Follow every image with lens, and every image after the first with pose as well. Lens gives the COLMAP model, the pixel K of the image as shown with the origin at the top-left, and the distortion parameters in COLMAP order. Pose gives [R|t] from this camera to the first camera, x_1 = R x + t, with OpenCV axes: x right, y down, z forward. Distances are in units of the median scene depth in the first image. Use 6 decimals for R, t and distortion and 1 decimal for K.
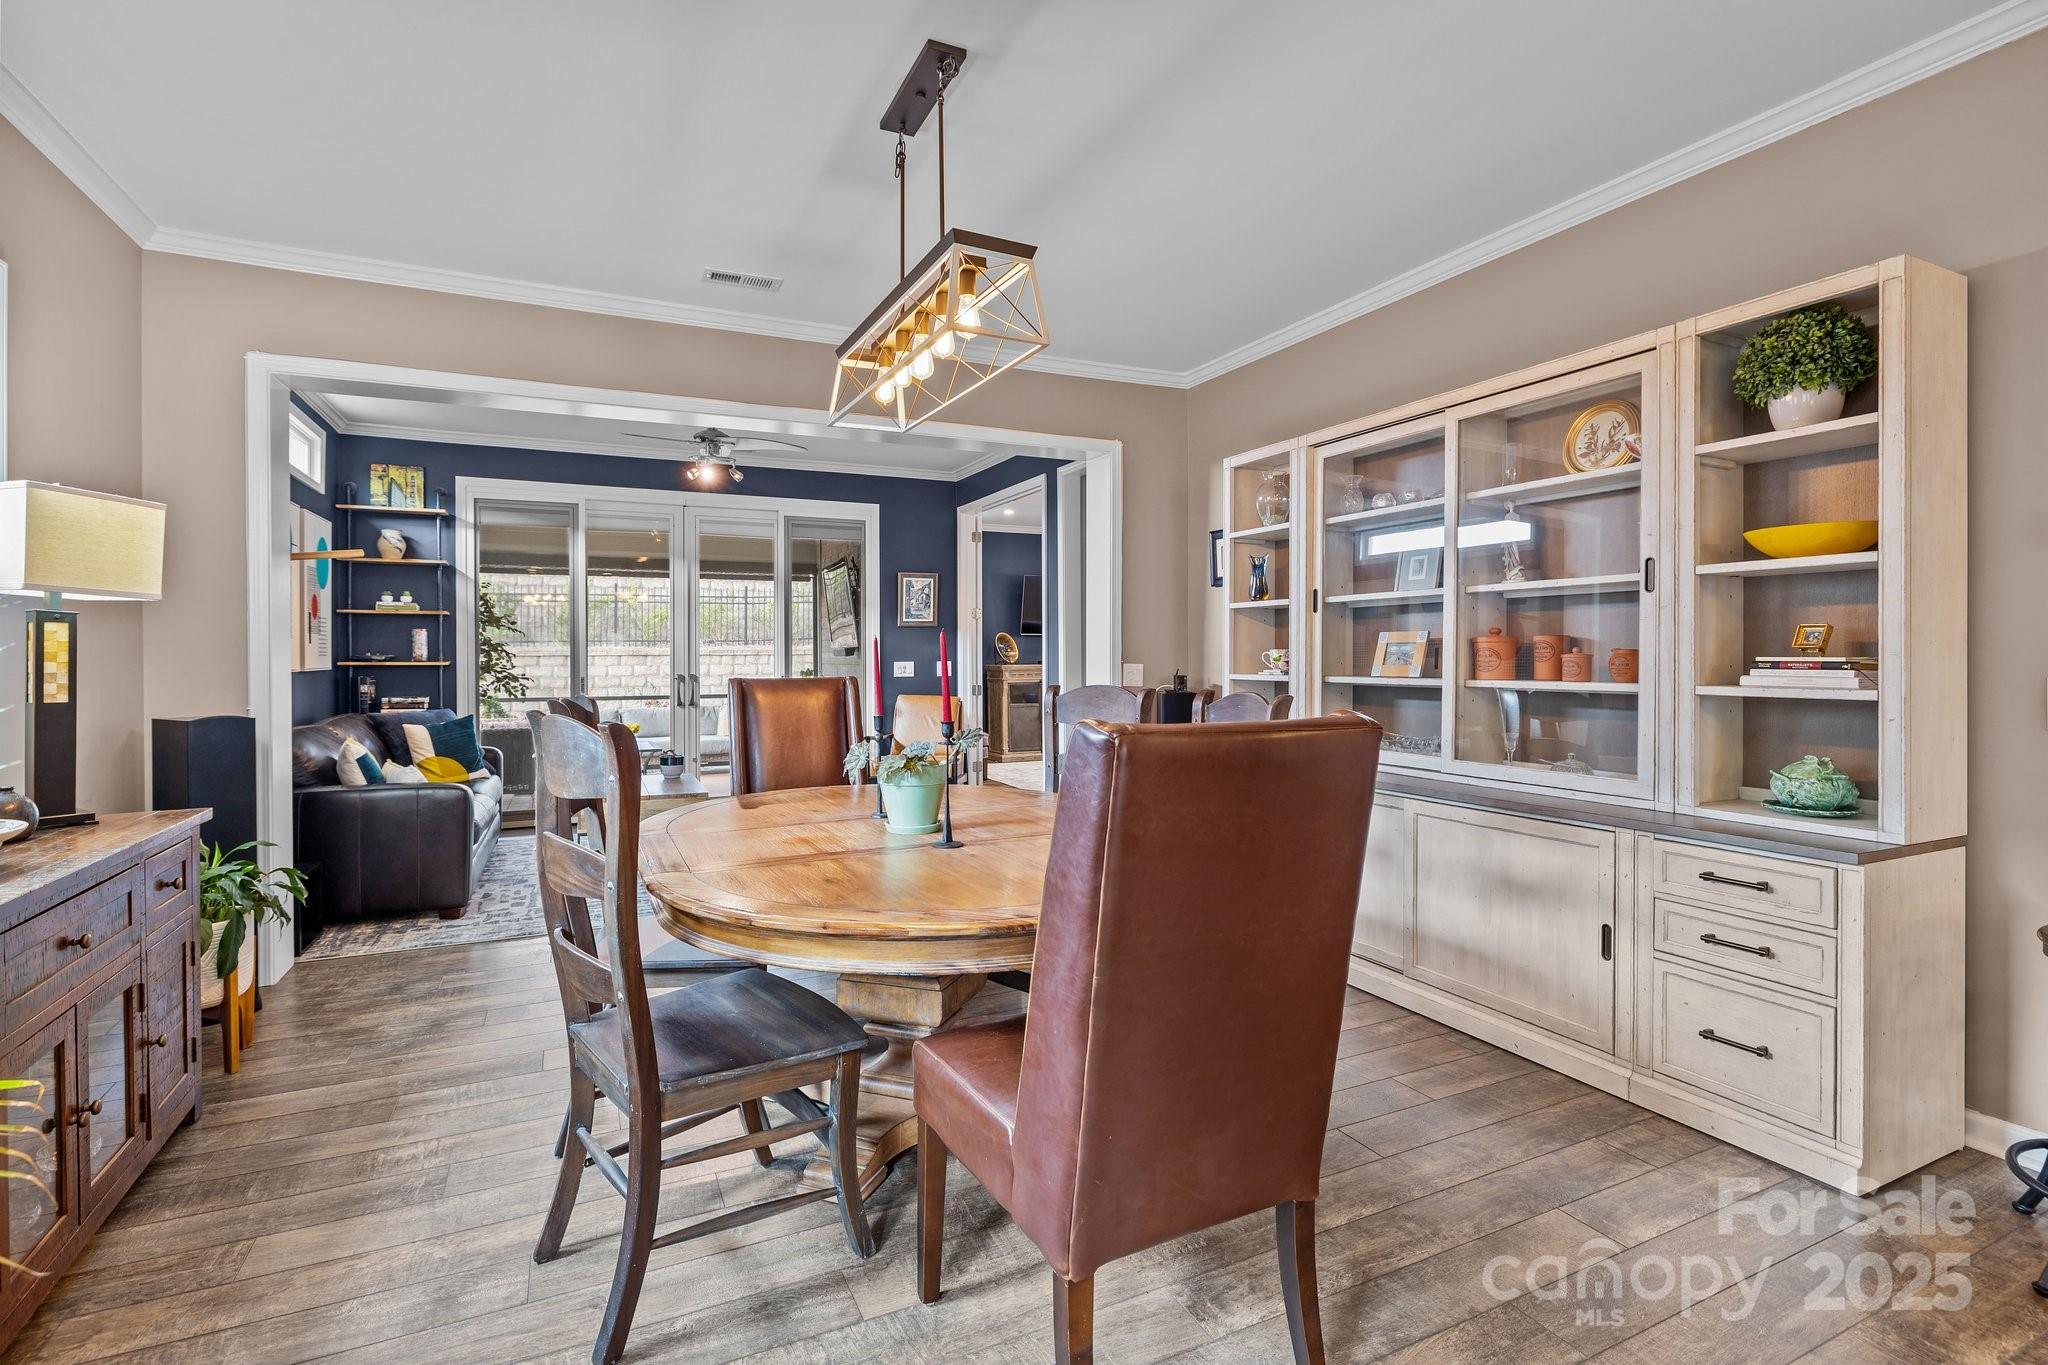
lens RADIAL K [[948.6, 0, 1014.8], [0, 948.6, 659.0], [0, 0, 1]] dist [-0.006994, 0.001593]
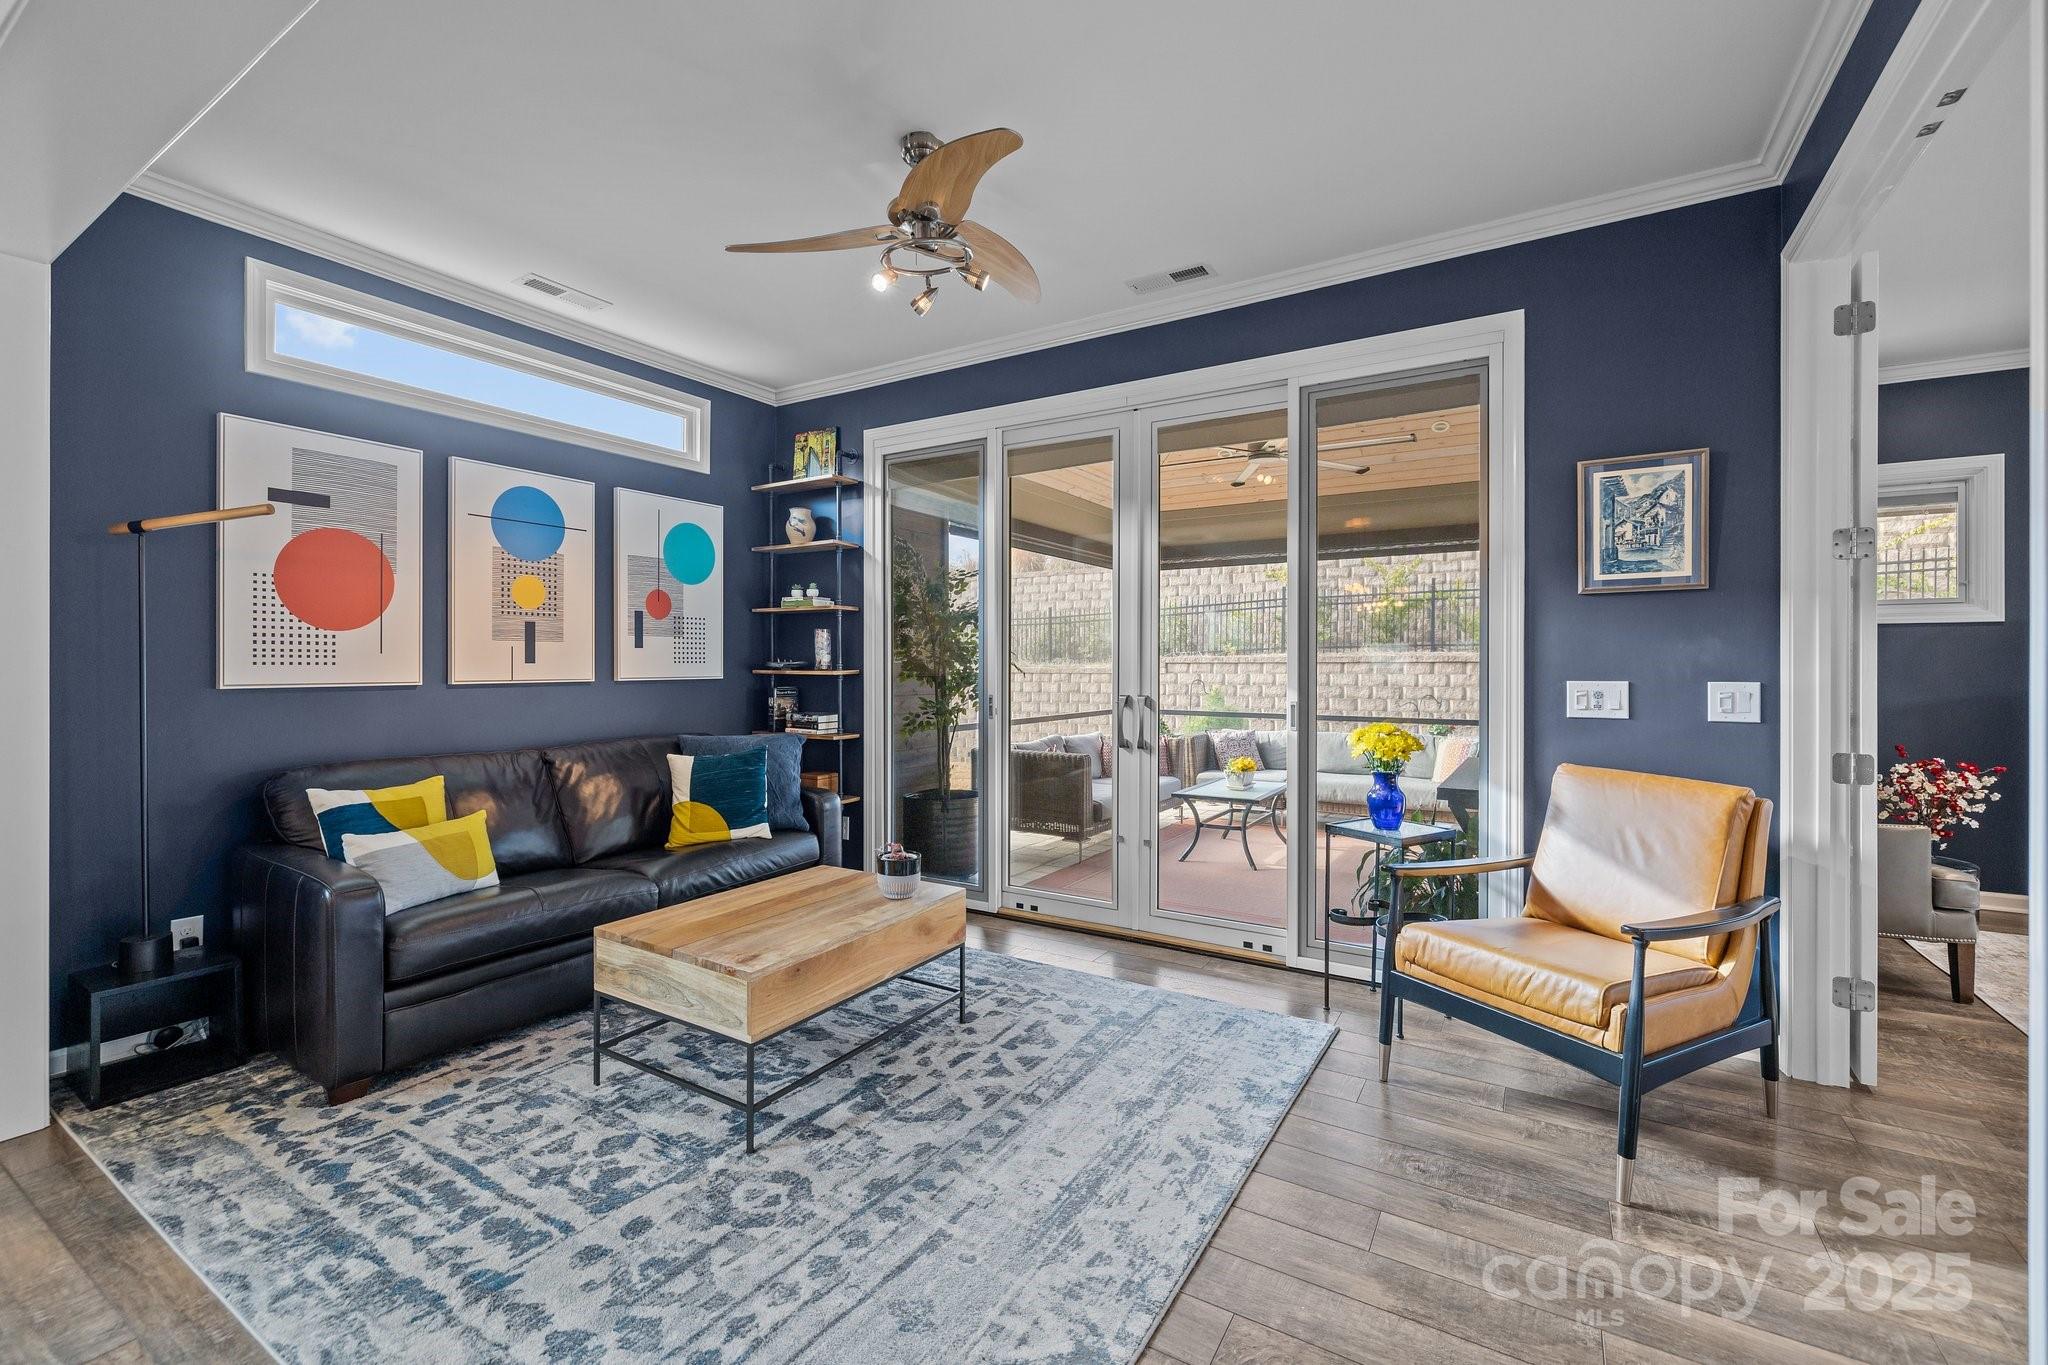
lens RADIAL K [[869.5, 0, 1013.6], [0, 869.5, 663.7], [0, 0, 1]] dist [0.005548, -0.002234]
pose [[0.550712, 0.004321, -0.834684, 0.077820], [-0.005499, 0.999984, 0.001548, -0.005142], [0.834677, 0.003737, 0.550726, 0.797490]]
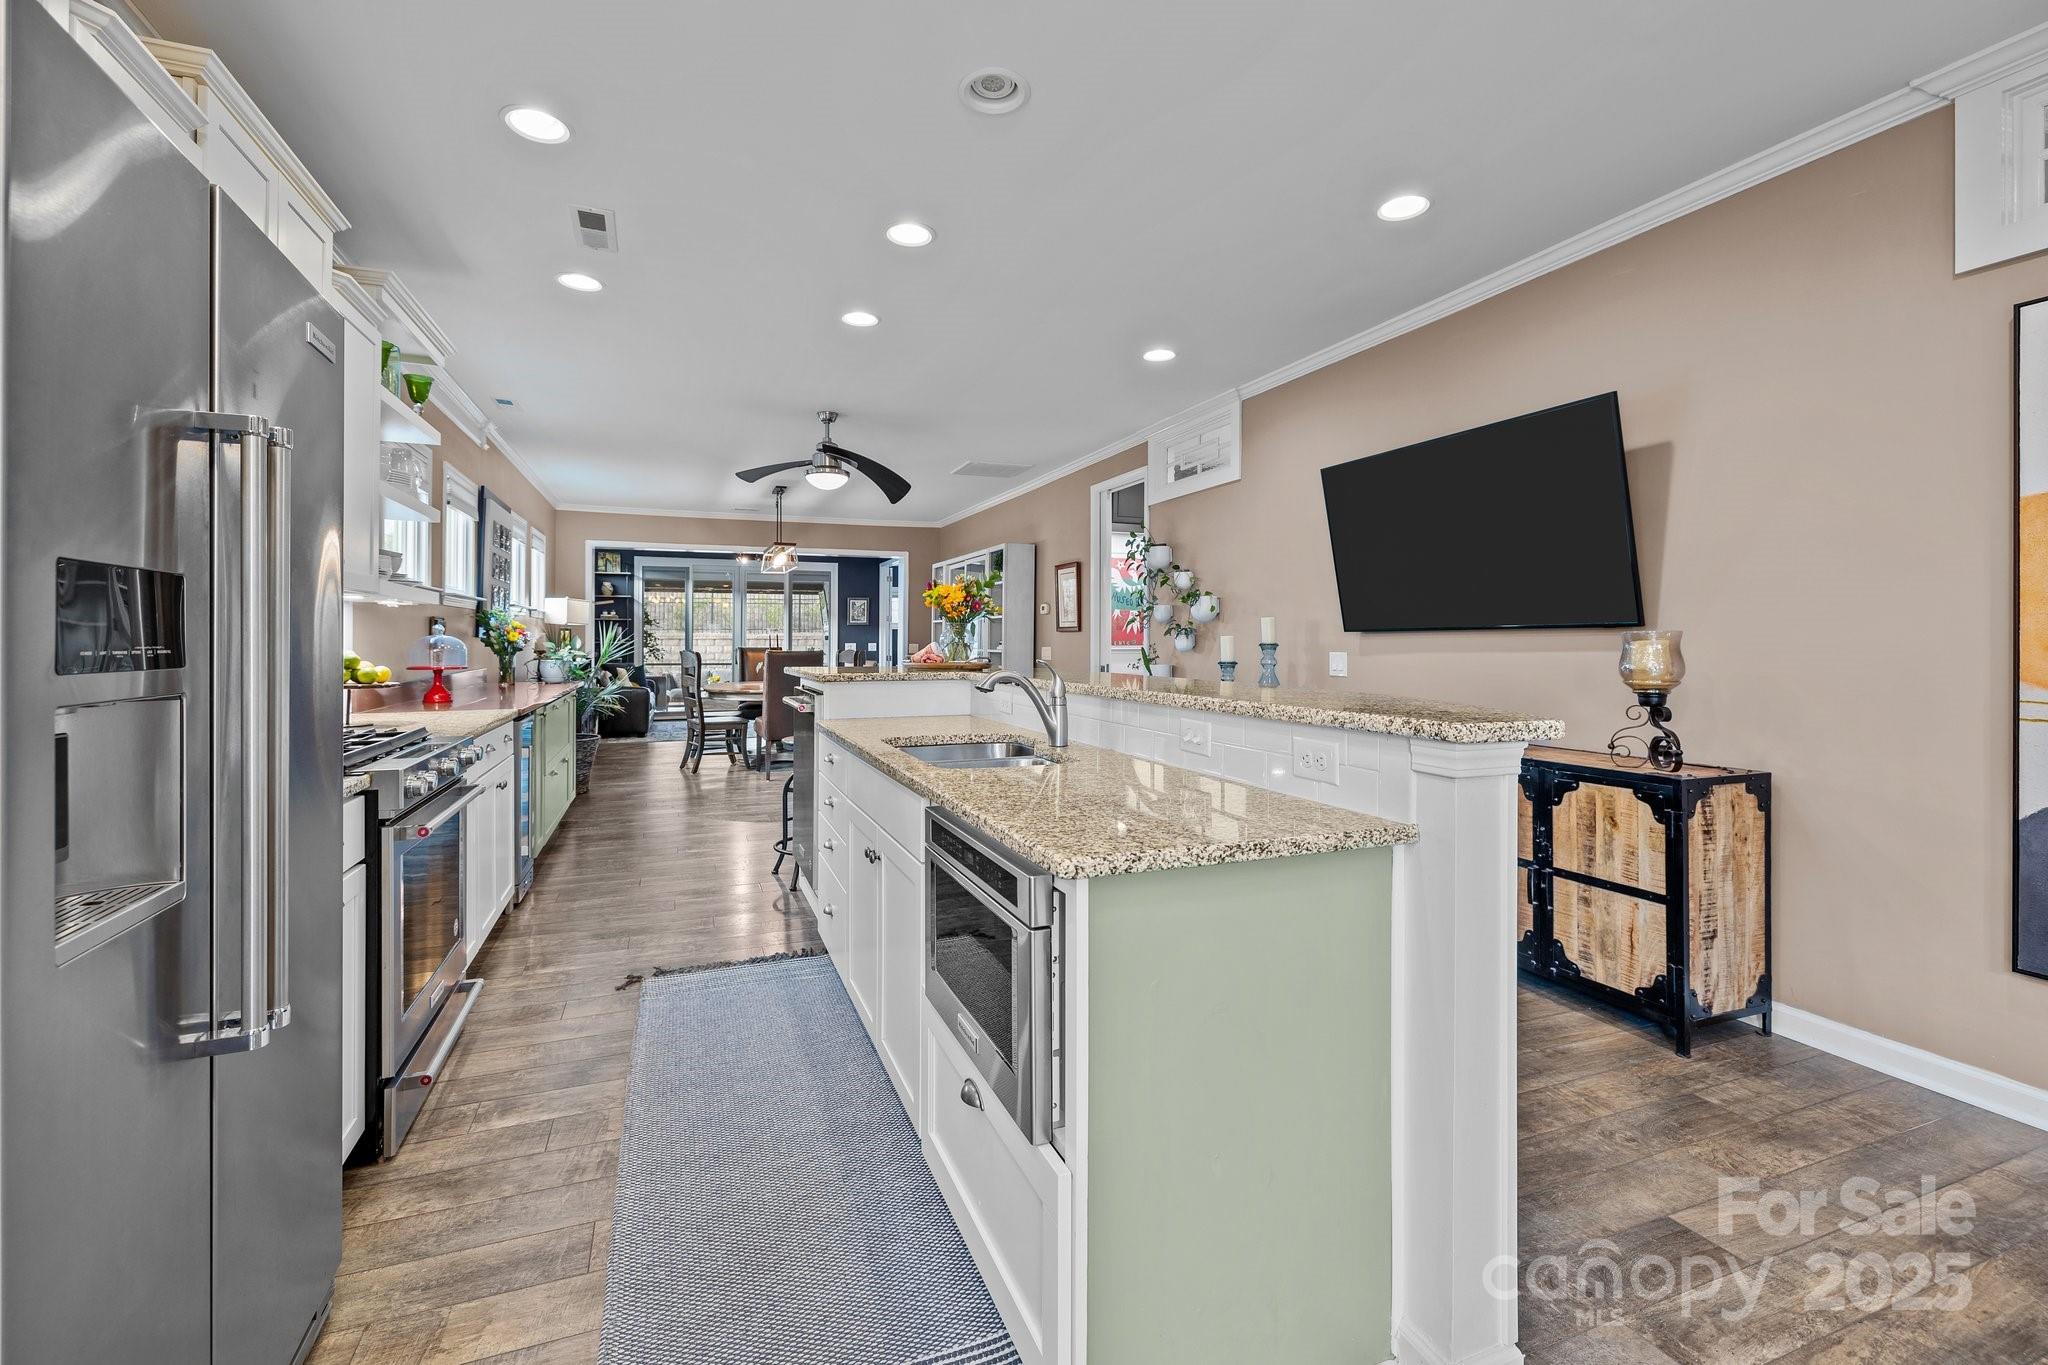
lens RADIAL K [[869.5, 0, 1010.9], [0, 869.5, 633.1], [0, 0, 1]] dist [0.005548, -0.002234]
pose [[0.997085, 0.004903, -0.076141, 0.475025], [-0.005844, 0.999909, -0.012138, 0.002798], [0.076074, 0.012548, 0.997023, -1.037066]]
